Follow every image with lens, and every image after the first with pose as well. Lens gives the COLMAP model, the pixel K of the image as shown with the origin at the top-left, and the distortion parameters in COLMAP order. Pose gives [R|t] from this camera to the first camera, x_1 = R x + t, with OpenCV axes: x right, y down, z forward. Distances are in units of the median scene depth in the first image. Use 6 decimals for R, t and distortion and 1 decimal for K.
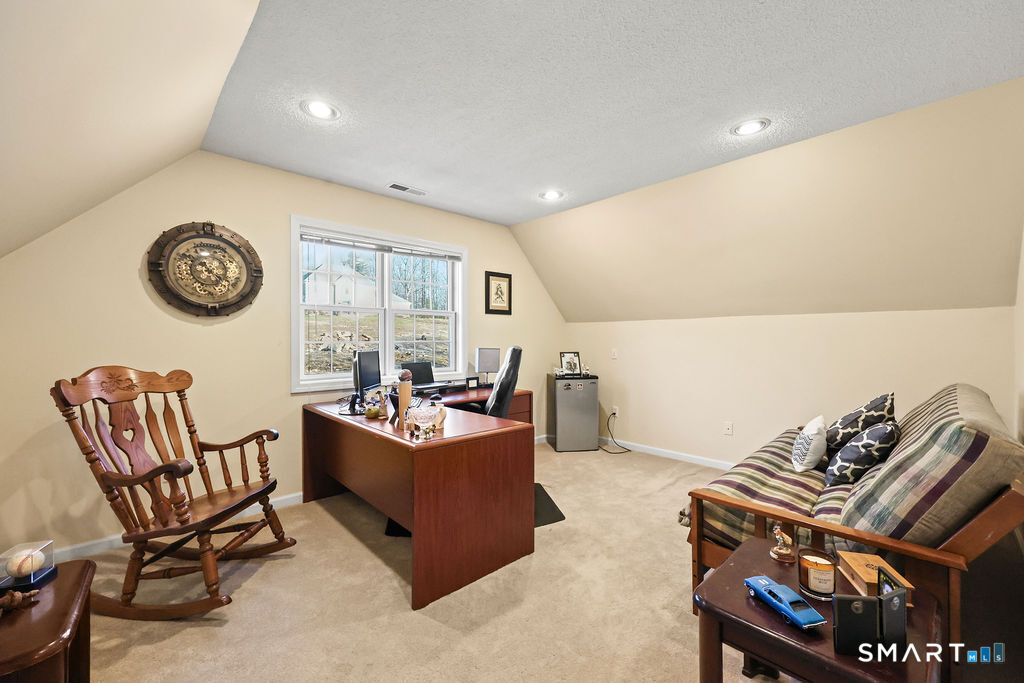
lens RADIAL K [[422.7, 0, 512.0], [0, 422.7, 341.5], [0, 0, 1]] dist [-0.000290, -0.000324]
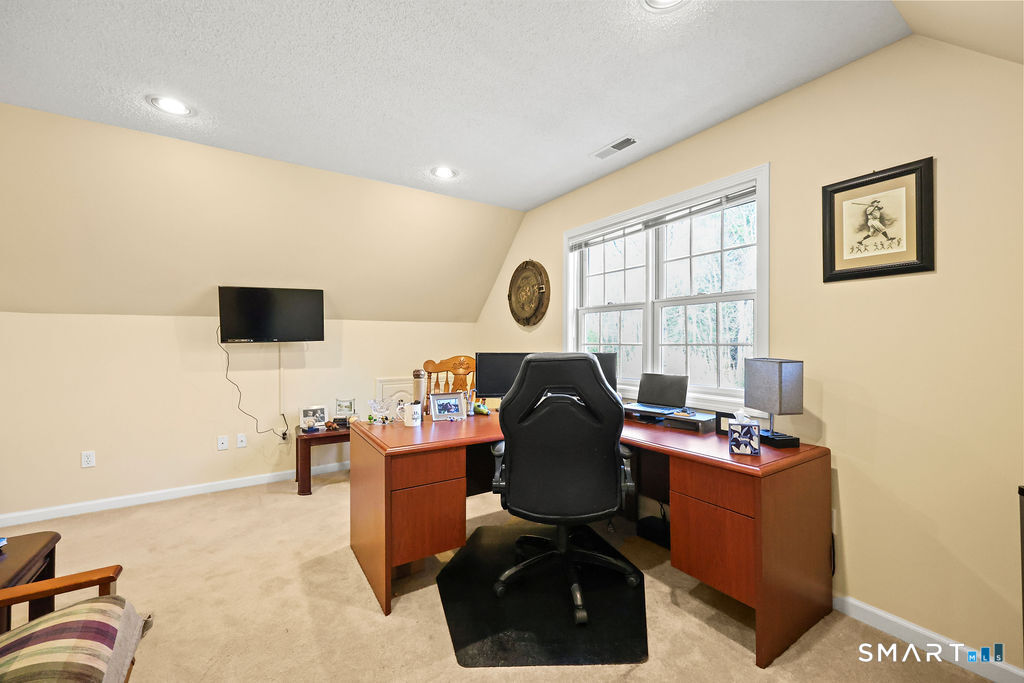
lens RADIAL K [[422.7, 0, 512.0], [0, 422.7, 341.5], [0, 0, 1]] dist [-0.000290, -0.000324]
pose [[-0.182785, -0.002767, -0.983149, 0.425936], [0.001113, 0.999995, -0.003022, -0.003692], [0.983152, -0.001647, -0.182781, 0.748659]]
